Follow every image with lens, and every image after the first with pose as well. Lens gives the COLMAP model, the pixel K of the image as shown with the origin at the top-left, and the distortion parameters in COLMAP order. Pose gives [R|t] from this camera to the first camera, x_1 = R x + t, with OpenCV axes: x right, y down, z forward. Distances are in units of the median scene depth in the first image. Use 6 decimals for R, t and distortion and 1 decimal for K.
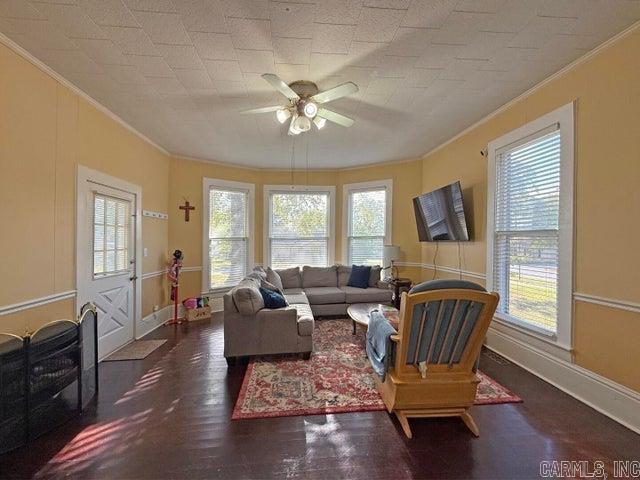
lens RADIAL K [[260.0, 0, 318.7], [0, 260.0, 241.4], [0, 0, 1]] dist [0.002805, -0.000844]
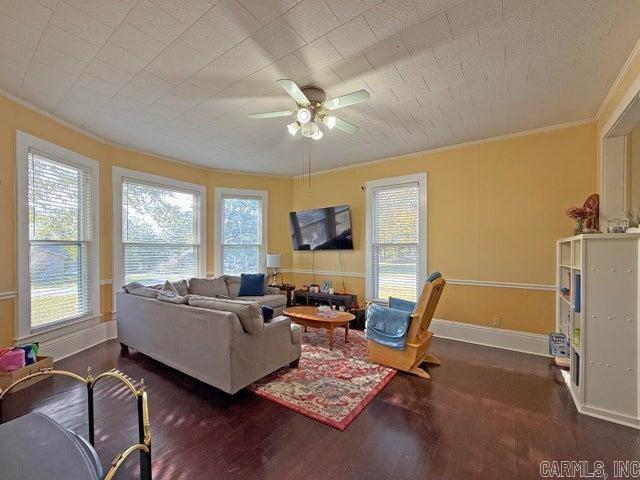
lens RADIAL K [[260.0, 0, 312.3], [0, 260.0, 258.2], [0, 0, 1]] dist [0.002805, -0.000844]
pose [[0.685866, -0.008346, 0.727680, -0.447291], [-0.008555, 0.999773, 0.019531, 0.011673], [-0.727677, -0.019621, 0.685639, 0.174474]]
